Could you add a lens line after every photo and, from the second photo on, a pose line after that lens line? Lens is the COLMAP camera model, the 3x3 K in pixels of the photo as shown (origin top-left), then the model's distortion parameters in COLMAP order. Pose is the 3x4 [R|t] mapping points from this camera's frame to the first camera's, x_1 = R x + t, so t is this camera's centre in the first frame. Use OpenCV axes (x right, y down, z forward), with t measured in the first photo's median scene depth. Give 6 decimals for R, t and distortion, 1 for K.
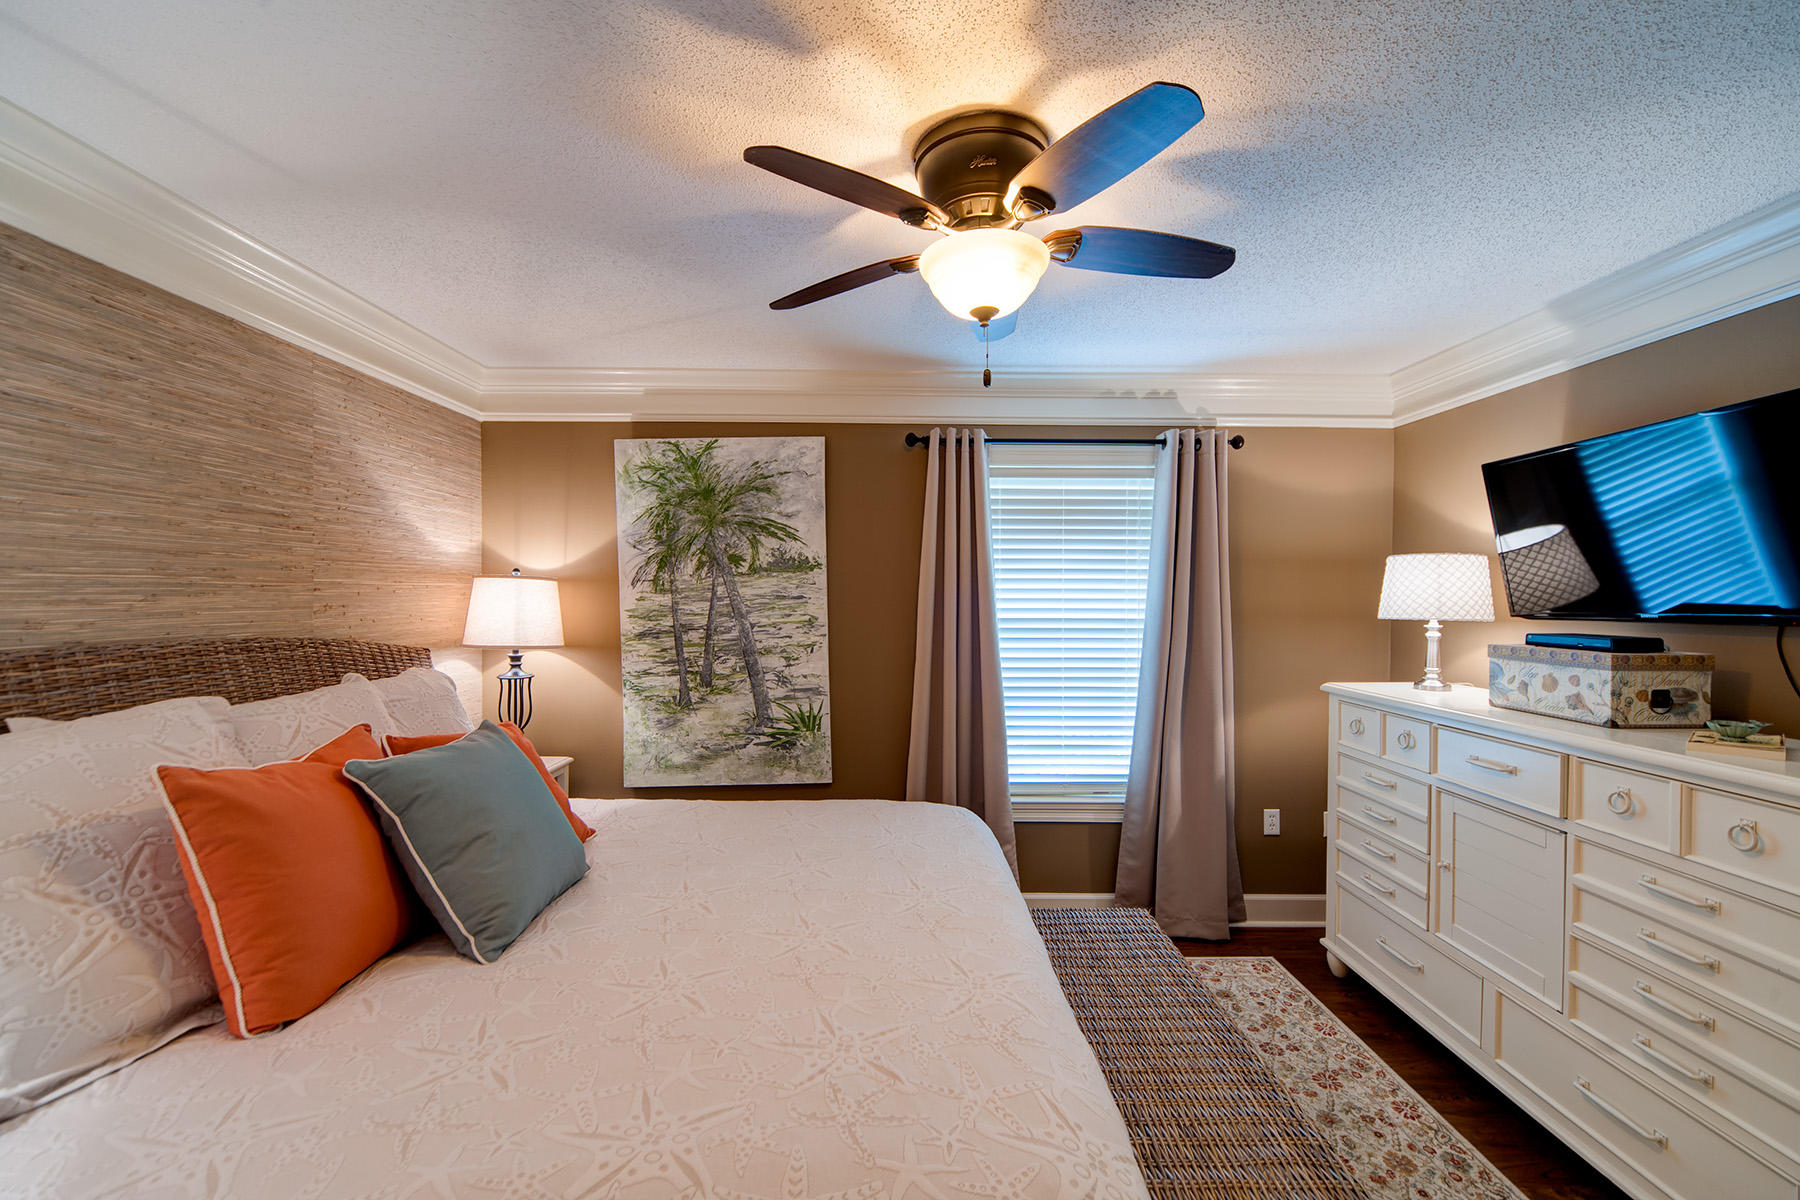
lens RADIAL K [[717.7, 0, 900.6], [0, 717.7, 595.7], [0, 0, 1]] dist [0.000709, -0.000542]
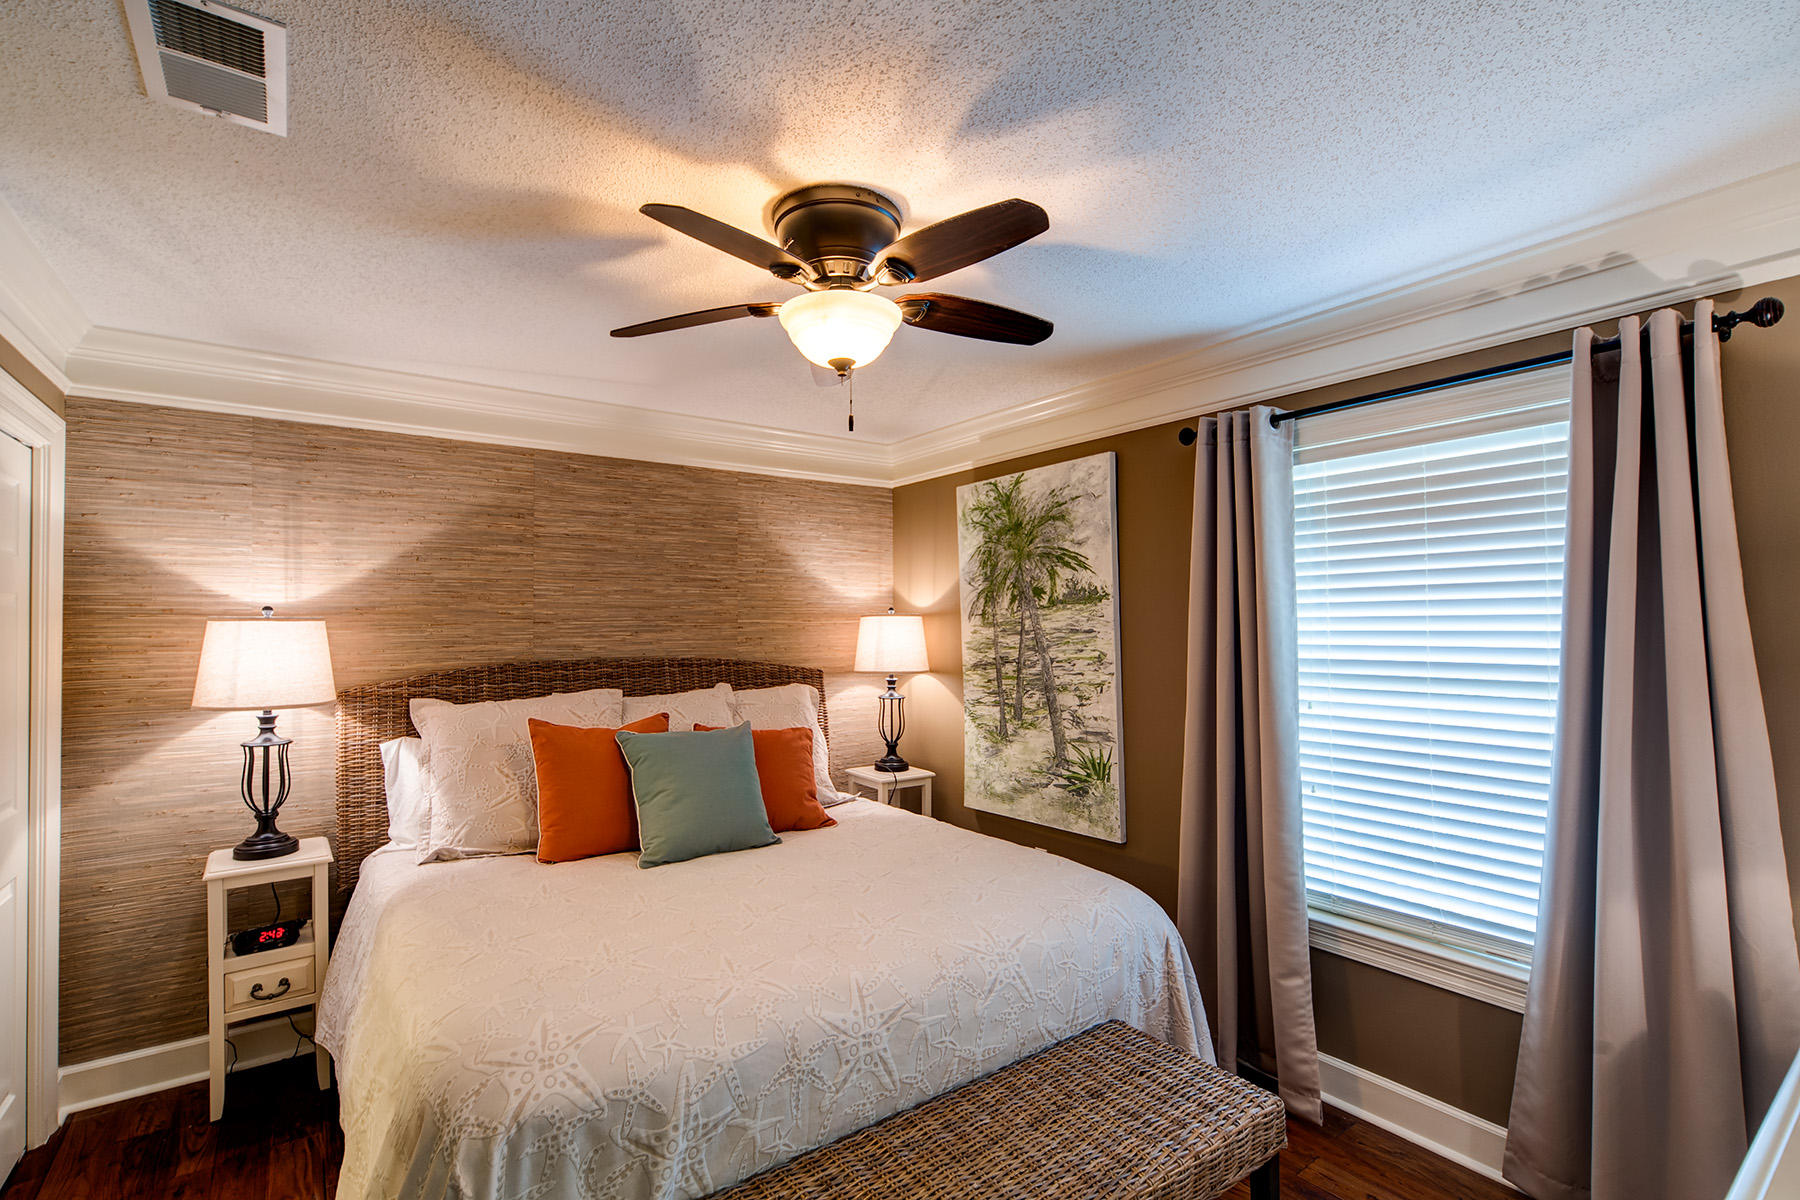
lens RADIAL K [[823.5, 0, 899.1], [0, 823.5, 601.9], [0, 0, 1]] dist [-0.005035, -0.000045]
pose [[0.577143, -0.028546, -0.816144, 0.577090], [0.008562, 0.999545, -0.028906, -0.006585], [0.816599, 0.009695, 0.577125, 0.197890]]
